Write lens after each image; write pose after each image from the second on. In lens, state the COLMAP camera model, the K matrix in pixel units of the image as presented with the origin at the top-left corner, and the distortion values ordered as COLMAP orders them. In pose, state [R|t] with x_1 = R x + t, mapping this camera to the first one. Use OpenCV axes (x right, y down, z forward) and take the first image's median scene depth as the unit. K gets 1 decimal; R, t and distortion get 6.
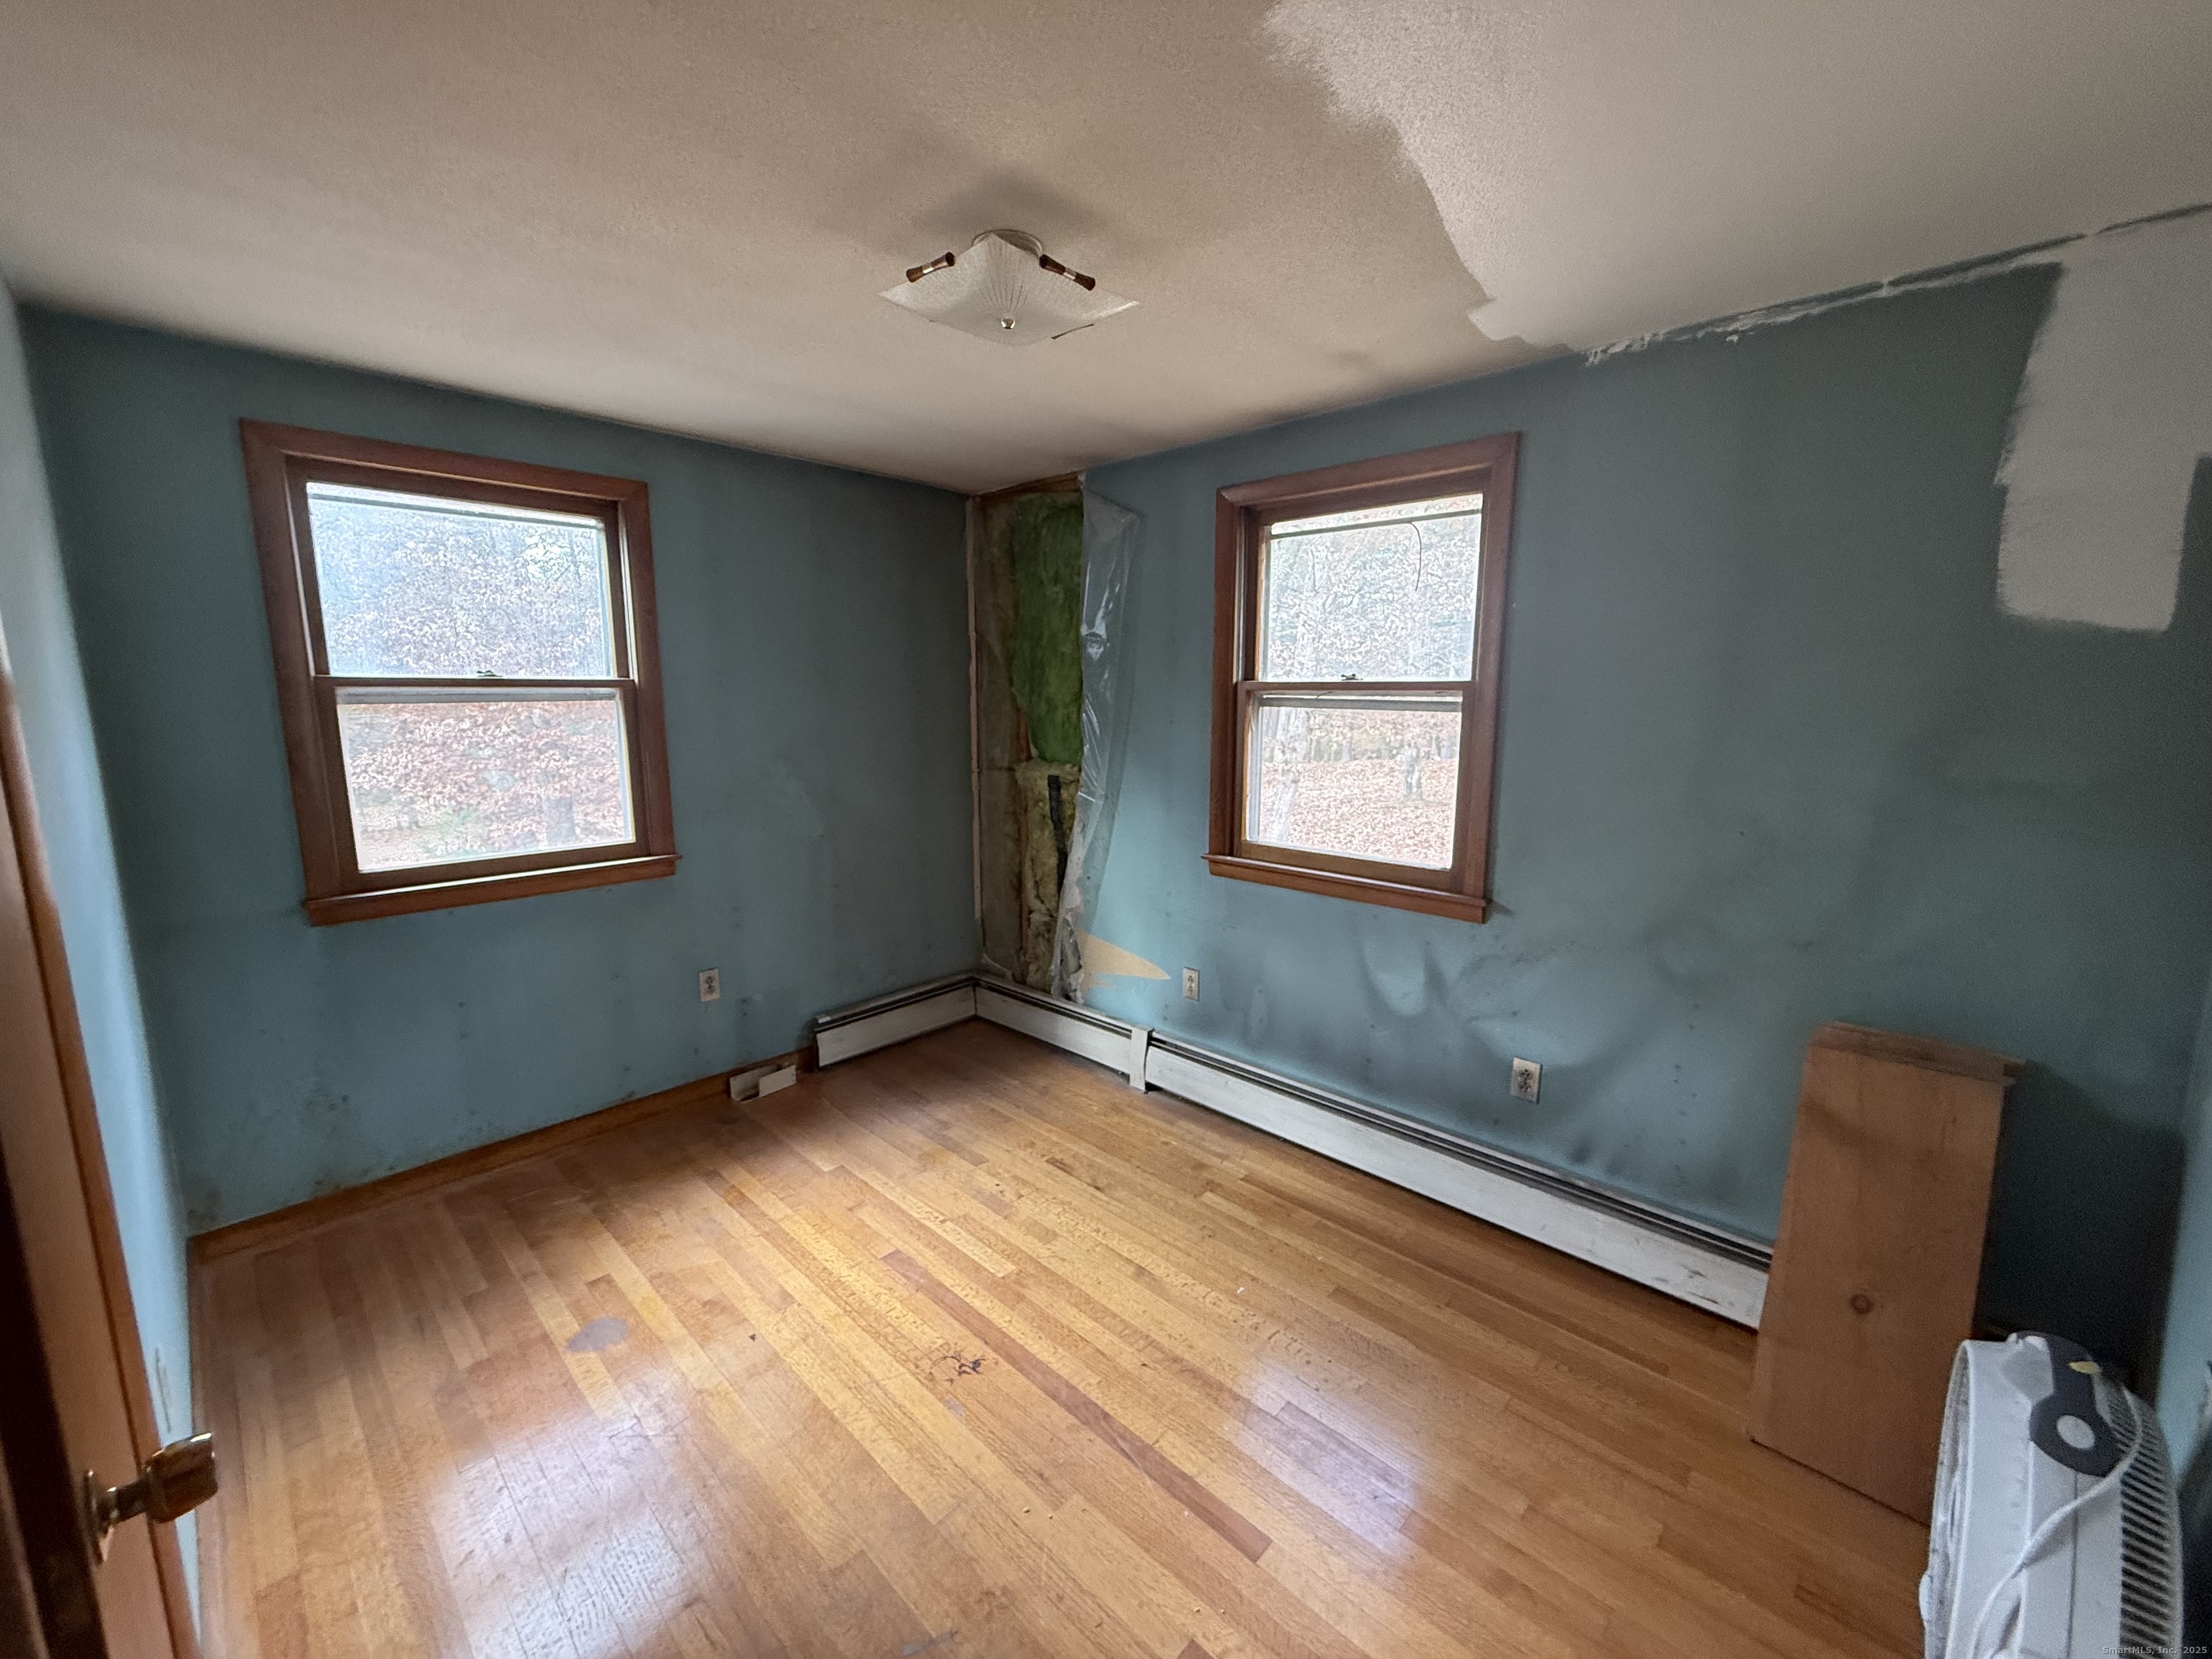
lens RADIAL K [[881.0, 0, 1104.1], [0, 881.0, 820.7], [0, 0, 1]] dist [0.000217, -0.000528]
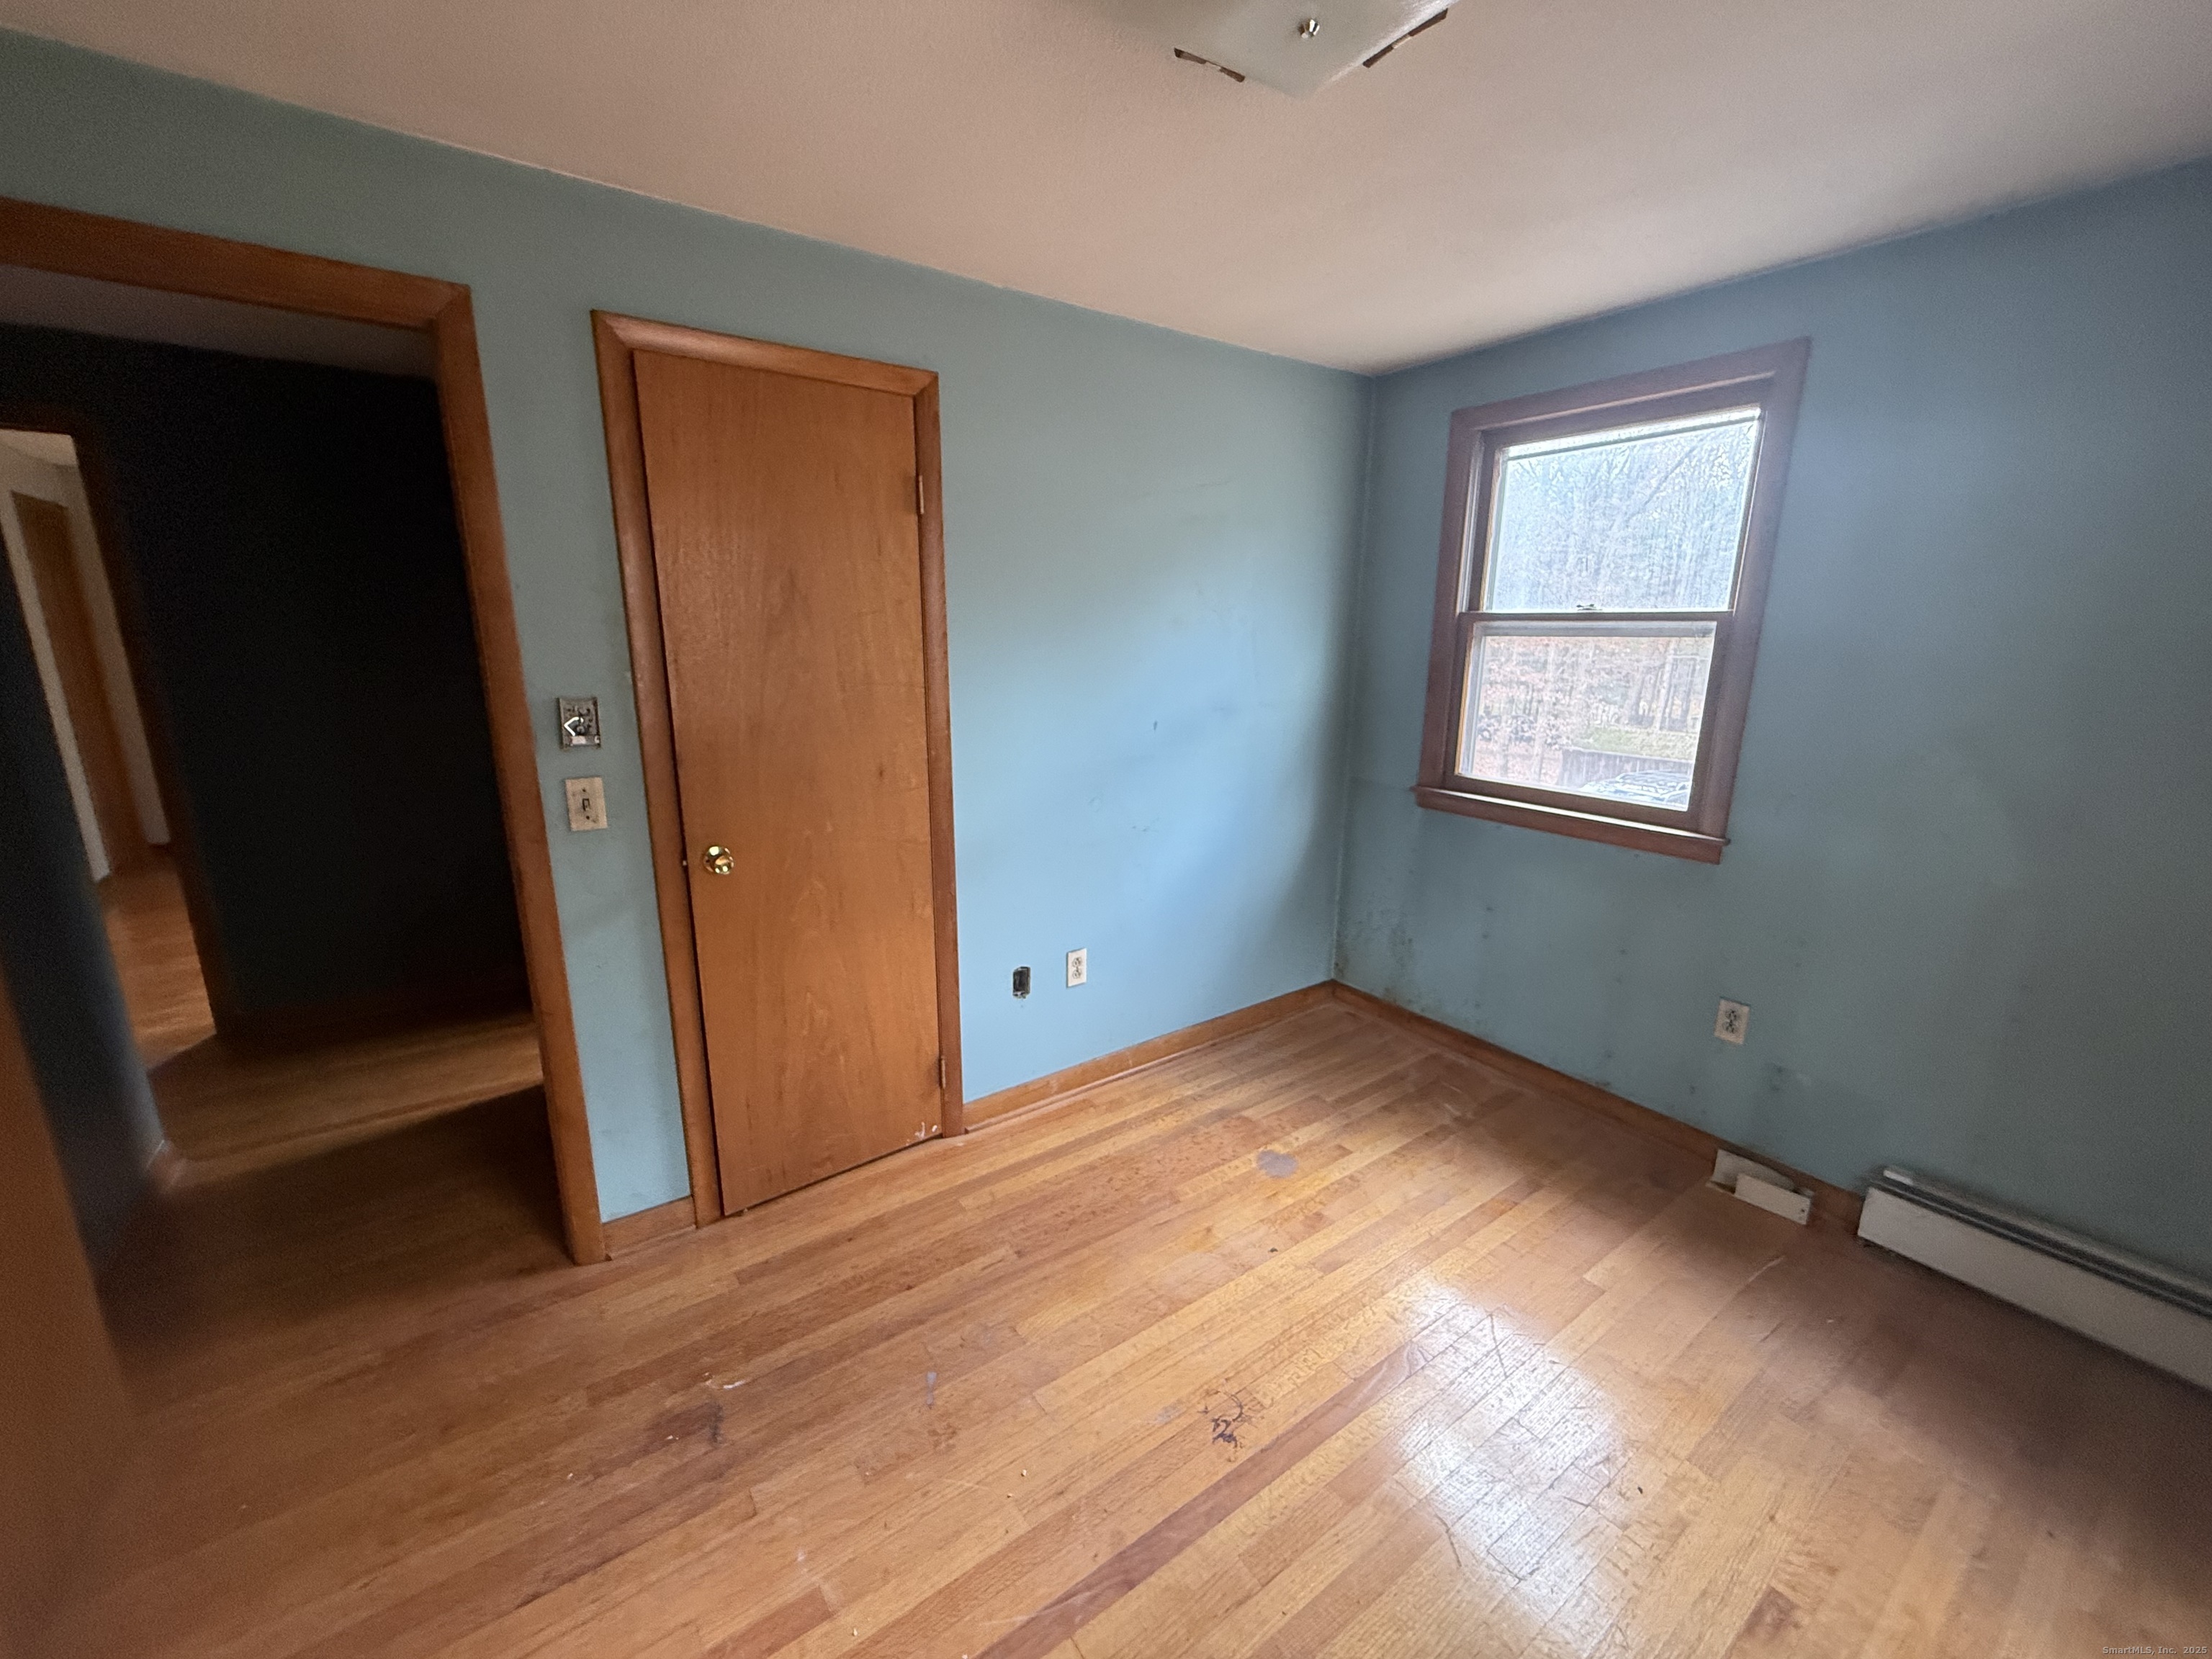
lens RADIAL K [[881.0, 0, 1102.3], [0, 881.0, 831.0], [0, 0, 1]] dist [0.000217, -0.000528]
pose [[-0.191396, 0.217913, -0.957017, 0.439852], [-0.154278, 0.956243, 0.248591, -0.094816], [0.969312, 0.195226, -0.149402, 0.719772]]
